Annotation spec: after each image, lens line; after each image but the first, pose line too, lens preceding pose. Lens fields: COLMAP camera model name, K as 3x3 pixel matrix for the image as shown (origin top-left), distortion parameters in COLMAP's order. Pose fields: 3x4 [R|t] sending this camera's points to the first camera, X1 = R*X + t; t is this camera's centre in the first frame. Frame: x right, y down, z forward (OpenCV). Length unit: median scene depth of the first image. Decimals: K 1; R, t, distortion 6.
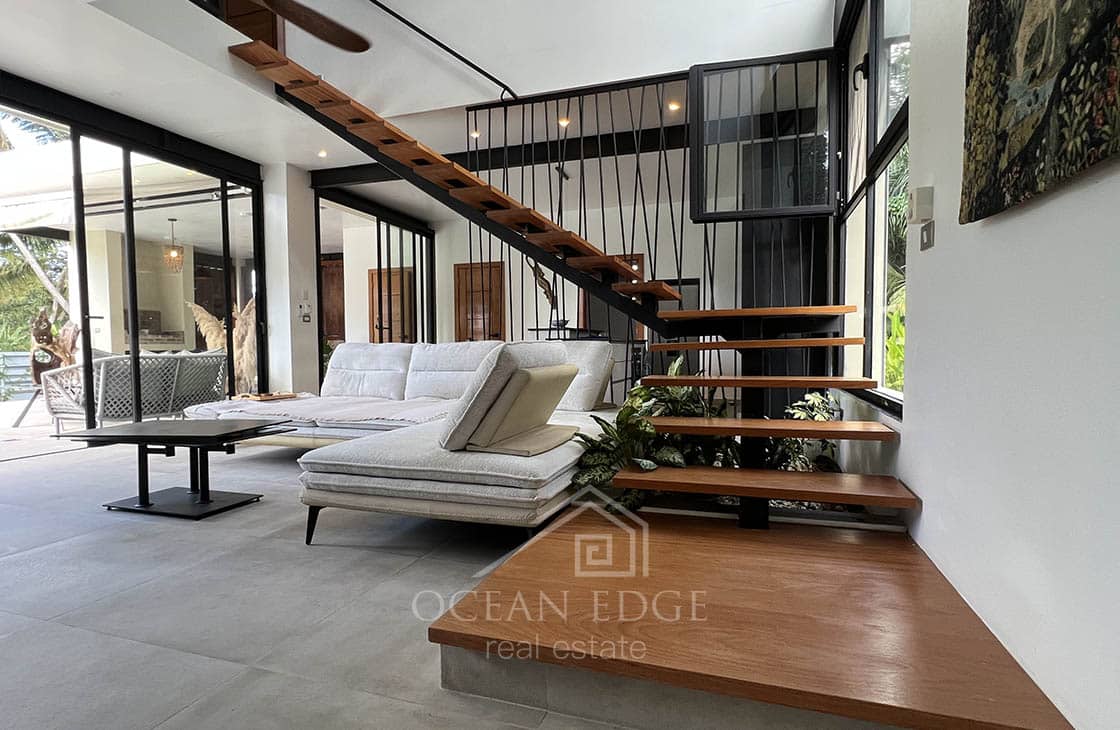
lens RADIAL K [[566.7, 0, 562.3], [0, 566.7, 373.6], [0, 0, 1]] dist [0.000646, 0.000060]
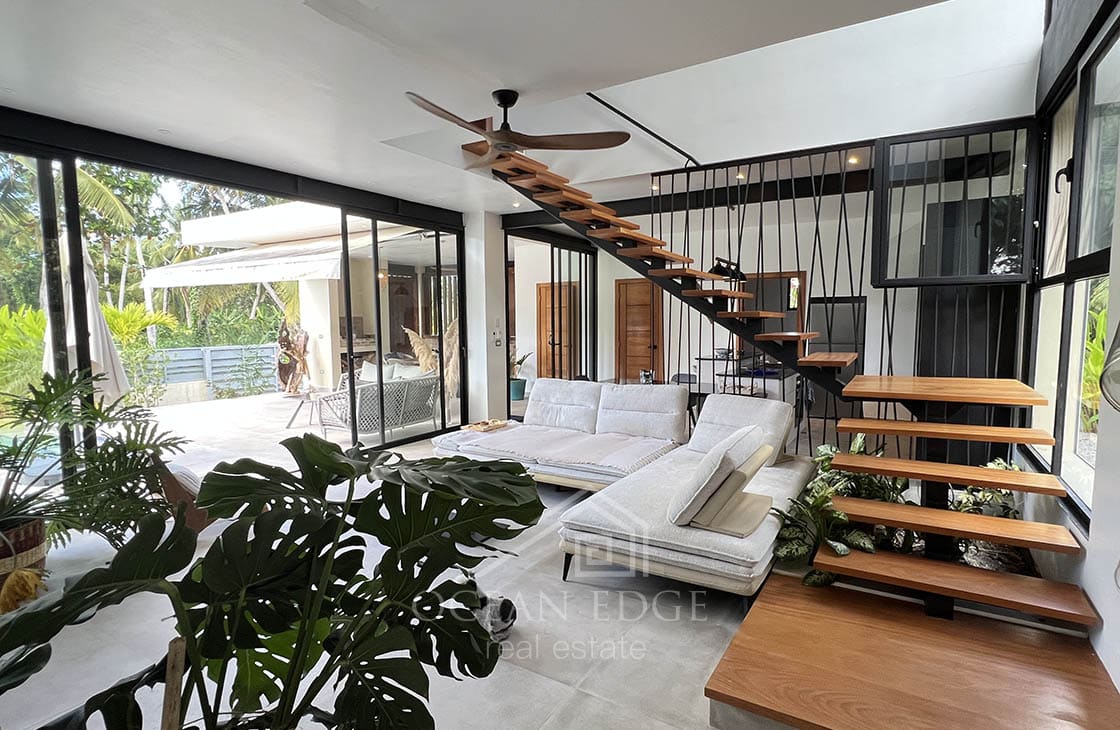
lens RADIAL K [[574.1, 0, 560.0], [0, 574.1, 365.0], [0, 0, 1]] dist [0.002339, 0.001416]
pose [[0.974918, 0.021456, -0.221526, -0.099584], [-0.011862, 0.998937, 0.044547, -0.161591], [0.222246, -0.040802, 0.974137, -0.185629]]
